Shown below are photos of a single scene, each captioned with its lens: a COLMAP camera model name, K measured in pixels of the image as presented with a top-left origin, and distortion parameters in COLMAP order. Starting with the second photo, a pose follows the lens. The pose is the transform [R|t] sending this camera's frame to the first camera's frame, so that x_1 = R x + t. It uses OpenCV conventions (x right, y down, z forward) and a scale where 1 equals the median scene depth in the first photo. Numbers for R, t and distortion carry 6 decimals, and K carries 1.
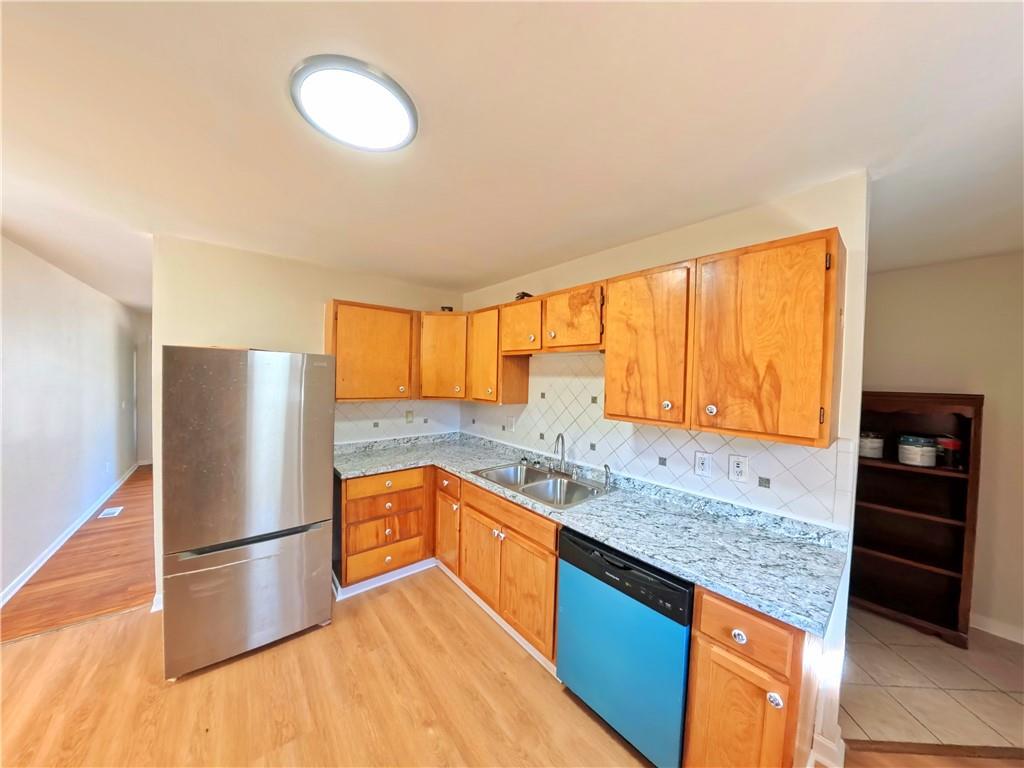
lens RADIAL K [[333.7, 0, 512.0], [0, 333.7, 384.0], [0, 0, 1]] dist [-0.028312, 0.002208]
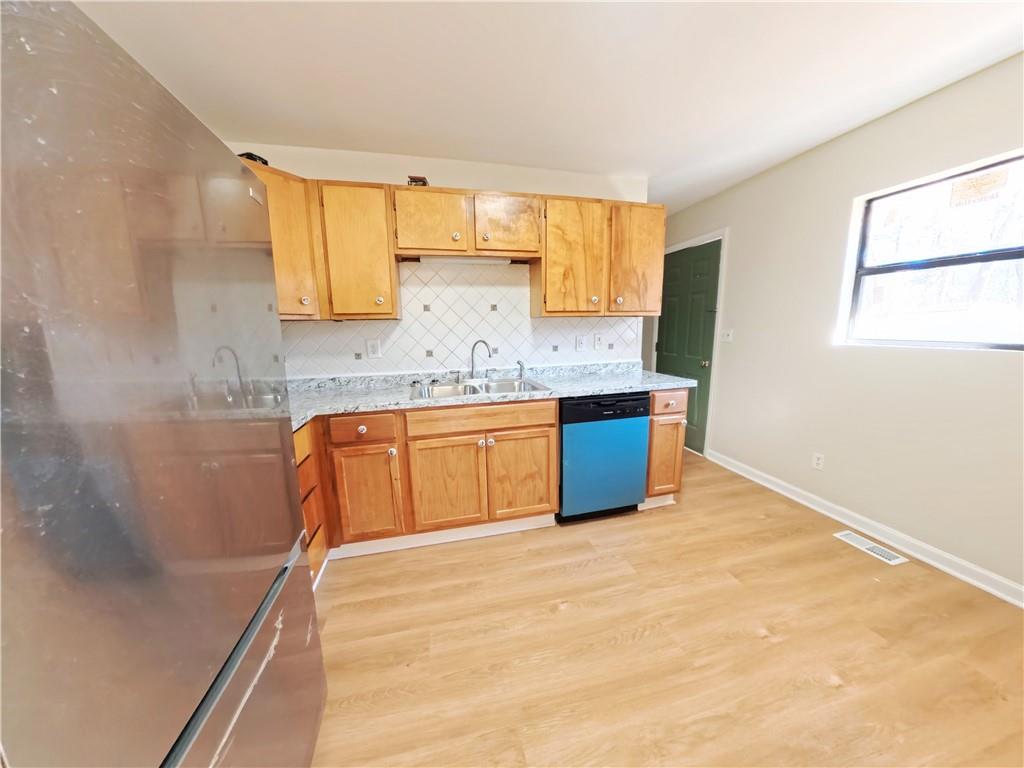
lens RADIAL K [[333.7, 0, 512.0], [0, 333.7, 384.0], [0, 0, 1]] dist [-0.028312, 0.002208]
pose [[0.449378, -0.179313, 0.875160, -0.863633], [0.053478, 0.983291, 0.174008, 0.126516], [-0.891739, -0.031394, 0.451459, 0.523738]]
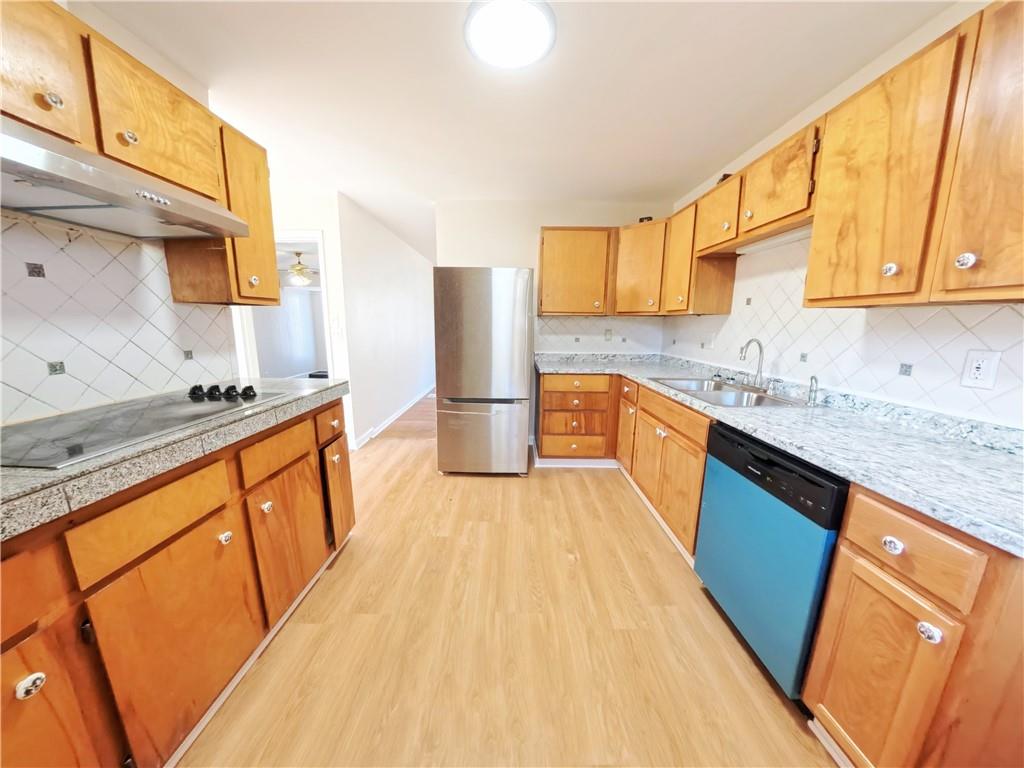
lens RADIAL K [[333.7, 0, 512.0], [0, 333.7, 384.0], [0, 0, 1]] dist [-0.028312, 0.002208]
pose [[0.765513, 0.098717, -0.635802, 0.251818], [-0.006716, 0.989332, 0.145521, 0.169722], [0.643385, -0.107128, 0.758010, -0.042180]]
